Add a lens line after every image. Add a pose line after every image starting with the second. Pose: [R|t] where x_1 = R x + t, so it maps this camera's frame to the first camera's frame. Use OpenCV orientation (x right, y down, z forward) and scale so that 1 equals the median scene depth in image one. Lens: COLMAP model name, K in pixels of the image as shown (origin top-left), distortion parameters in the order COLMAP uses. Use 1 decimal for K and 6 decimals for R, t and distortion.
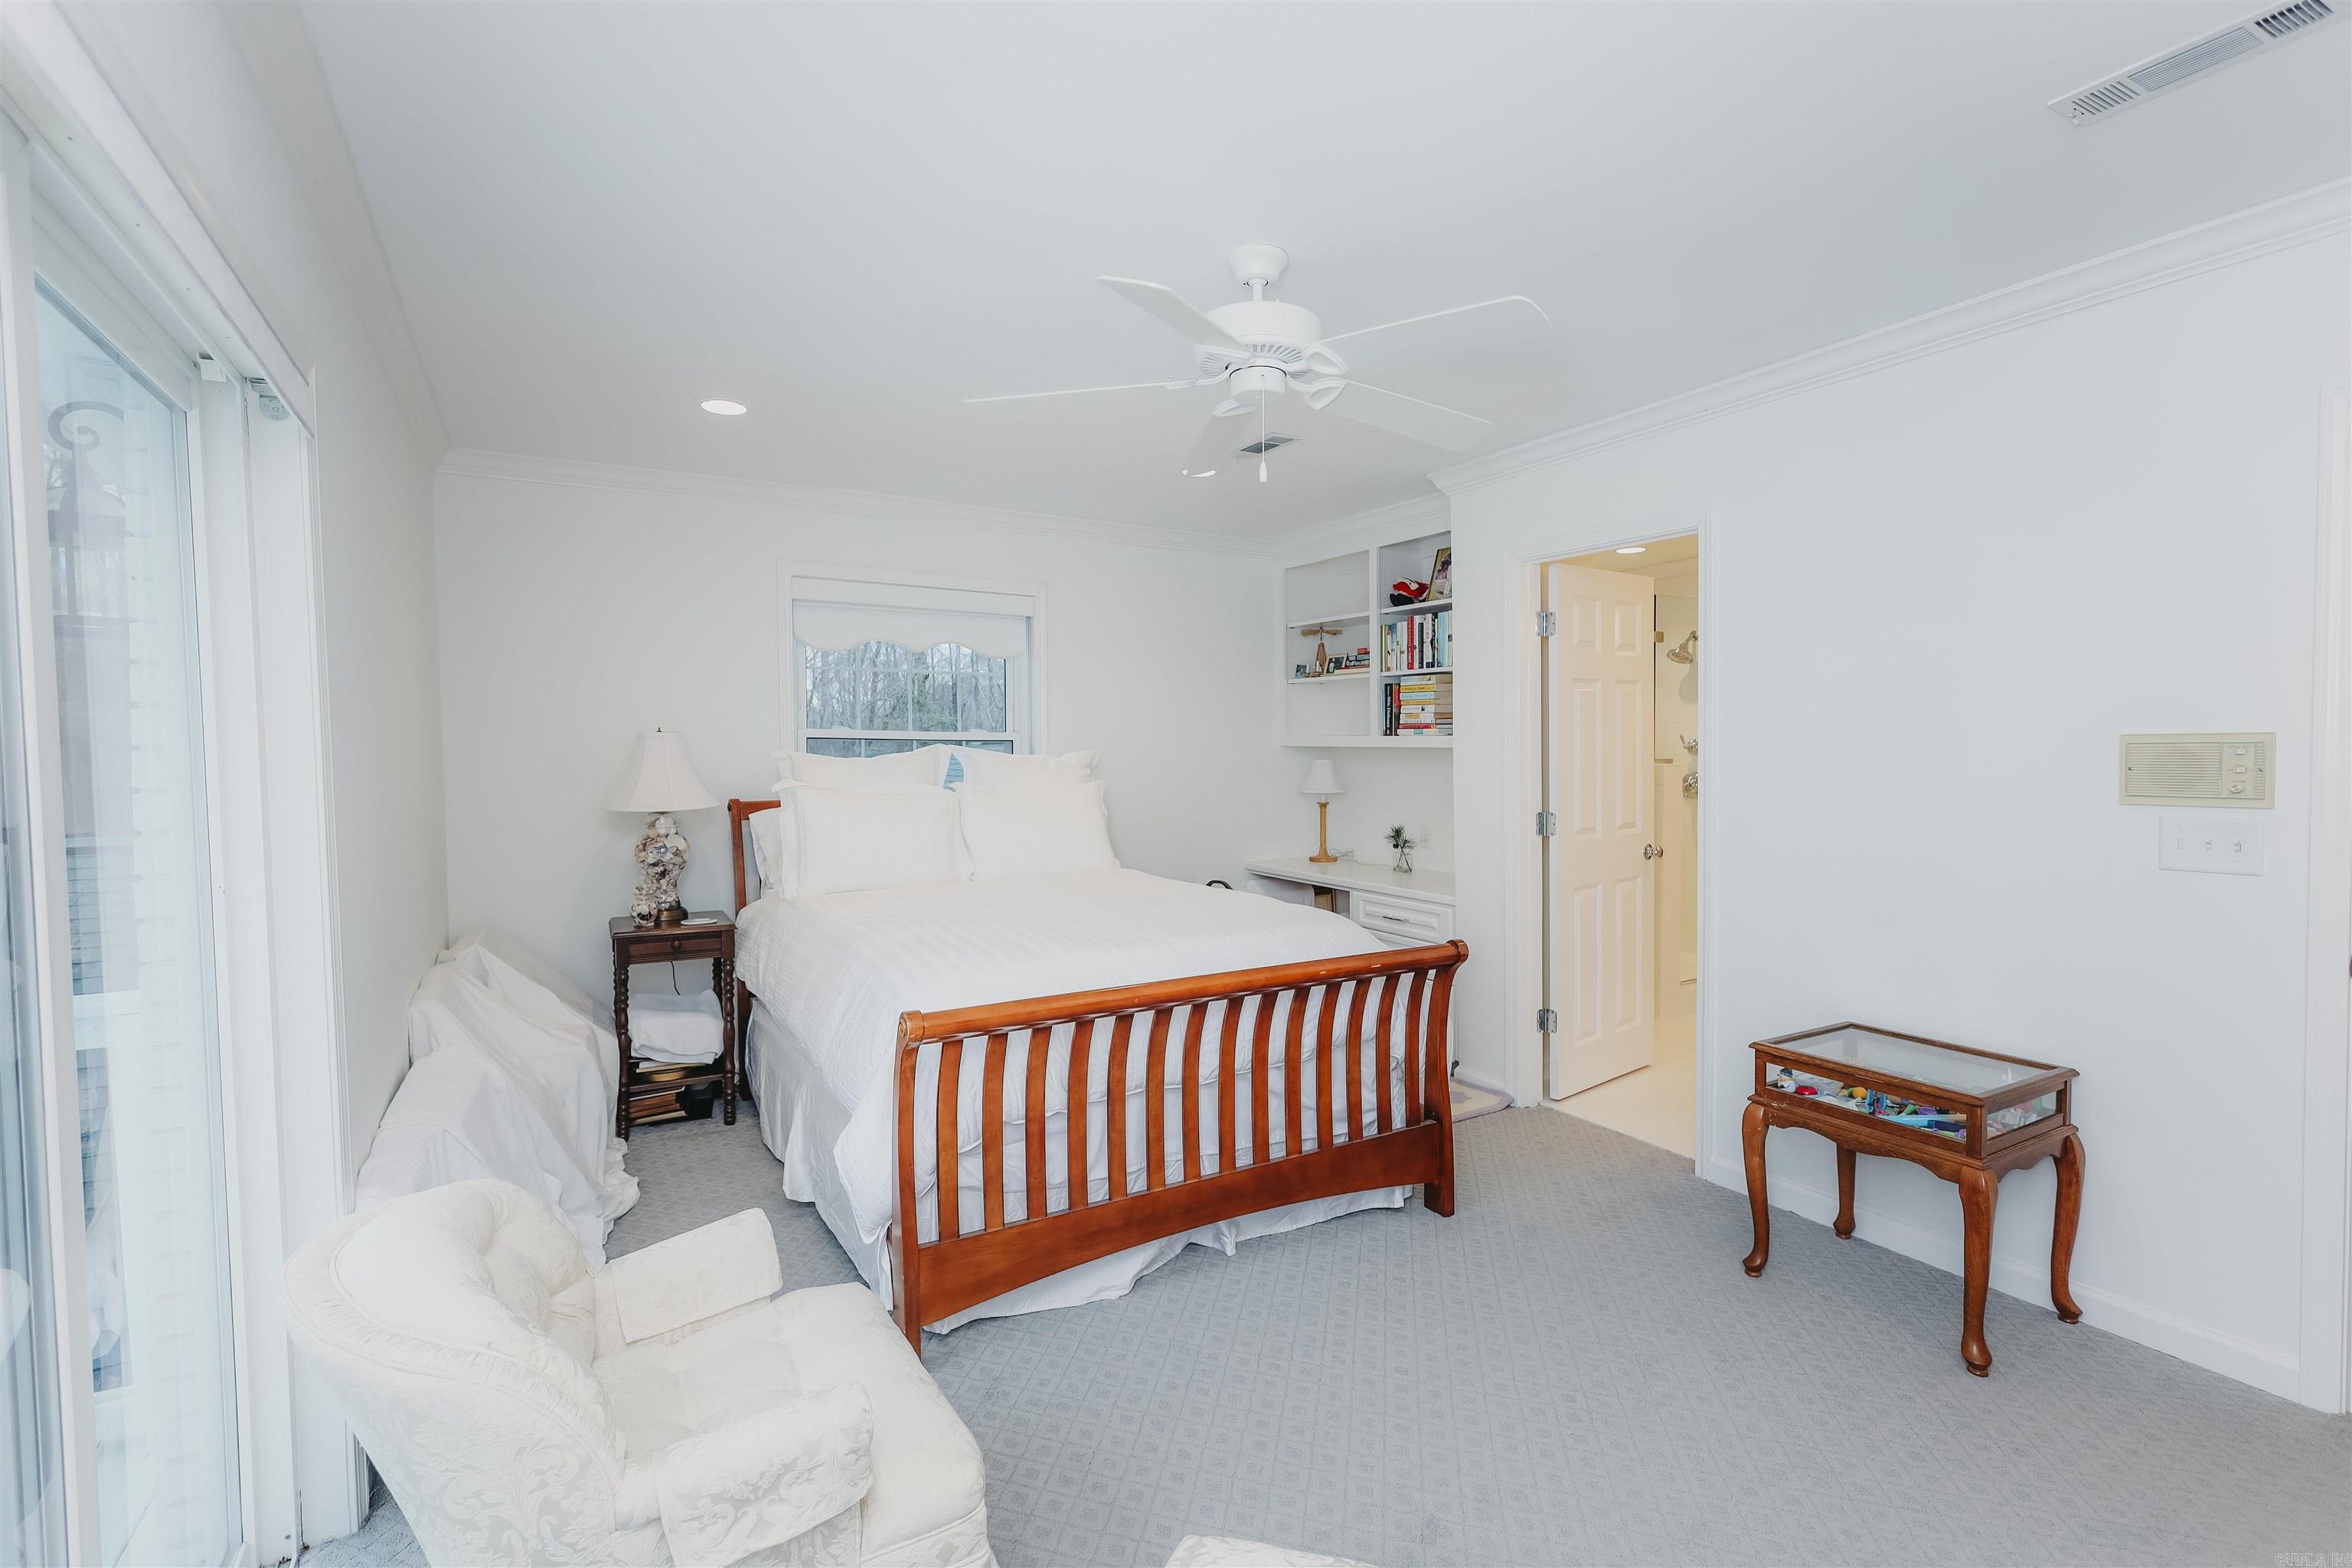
lens RADIAL K [[1085.5, 0, 1176.0], [0, 1085.5, 784.0], [0, 0, 1]] dist [0.005783, -0.000284]
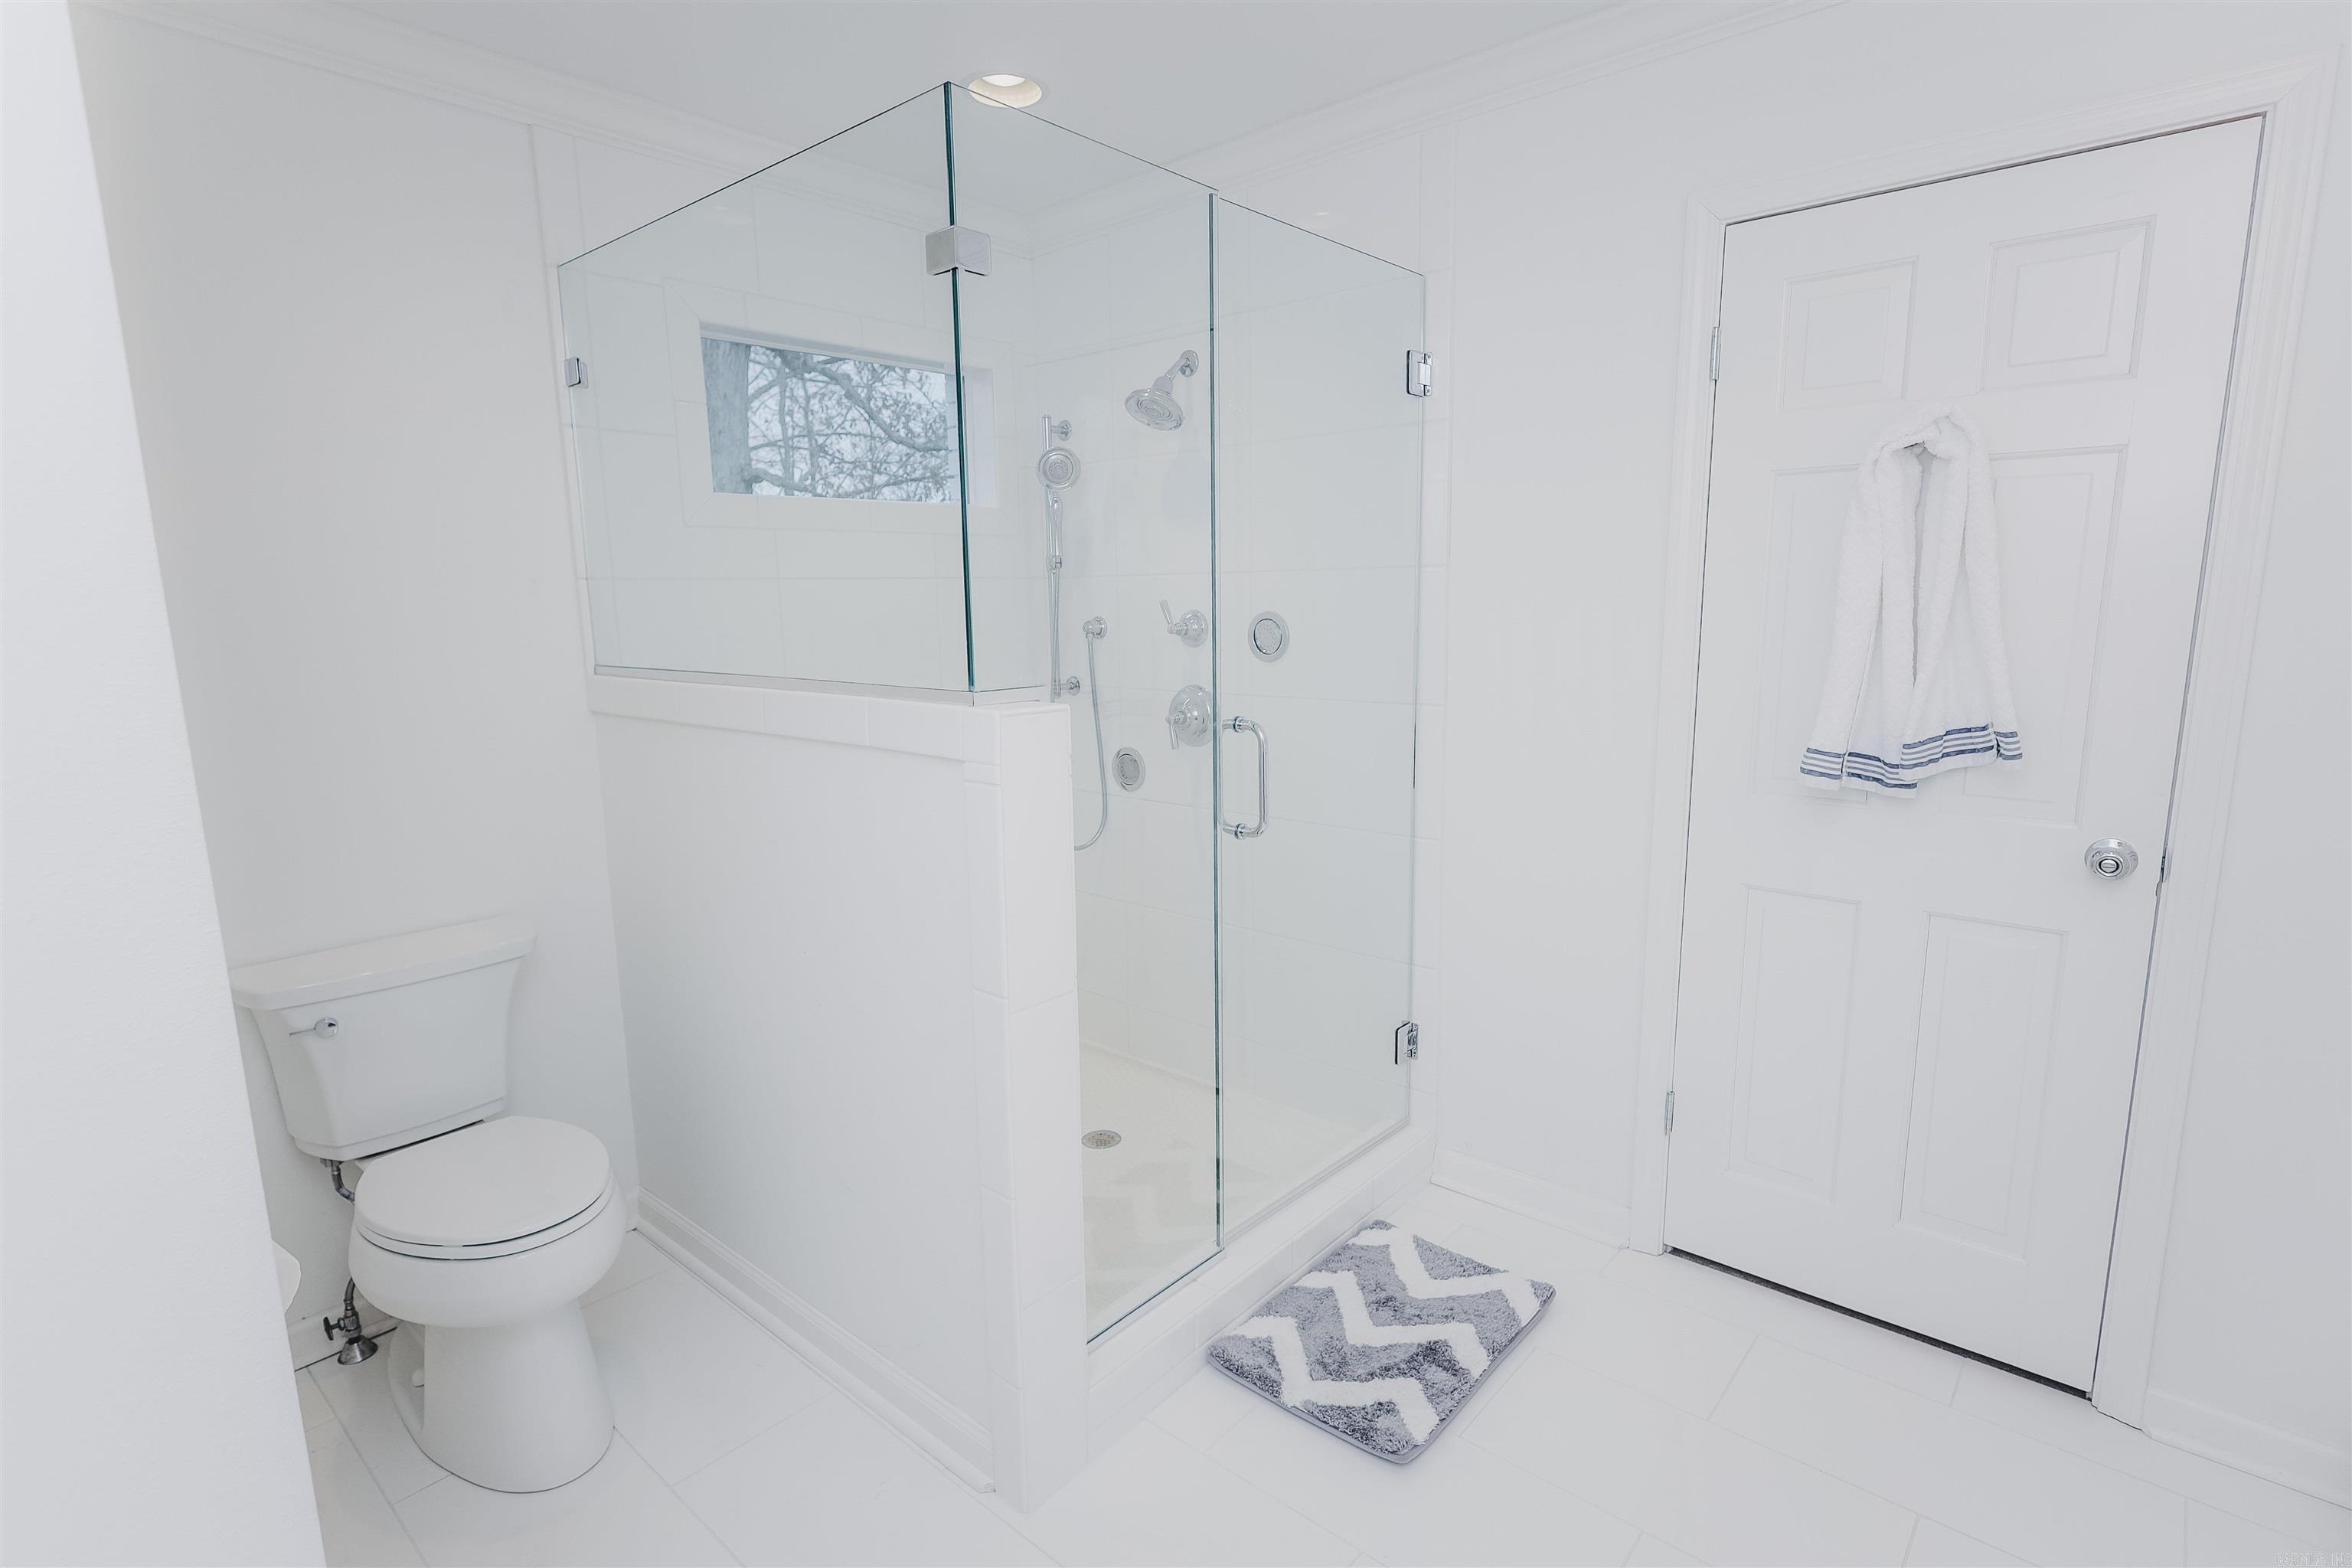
lens RADIAL K [[1162.0, 0, 1183.6], [0, 1162.0, 791.0], [0, 0, 1]] dist [0.044579, -0.000065]
pose [[0.940852, -0.053851, 0.334511, 0.312806], [0.011422, 0.991769, 0.127532, -0.028297], [-0.338625, -0.116168, 0.933723, 0.552123]]
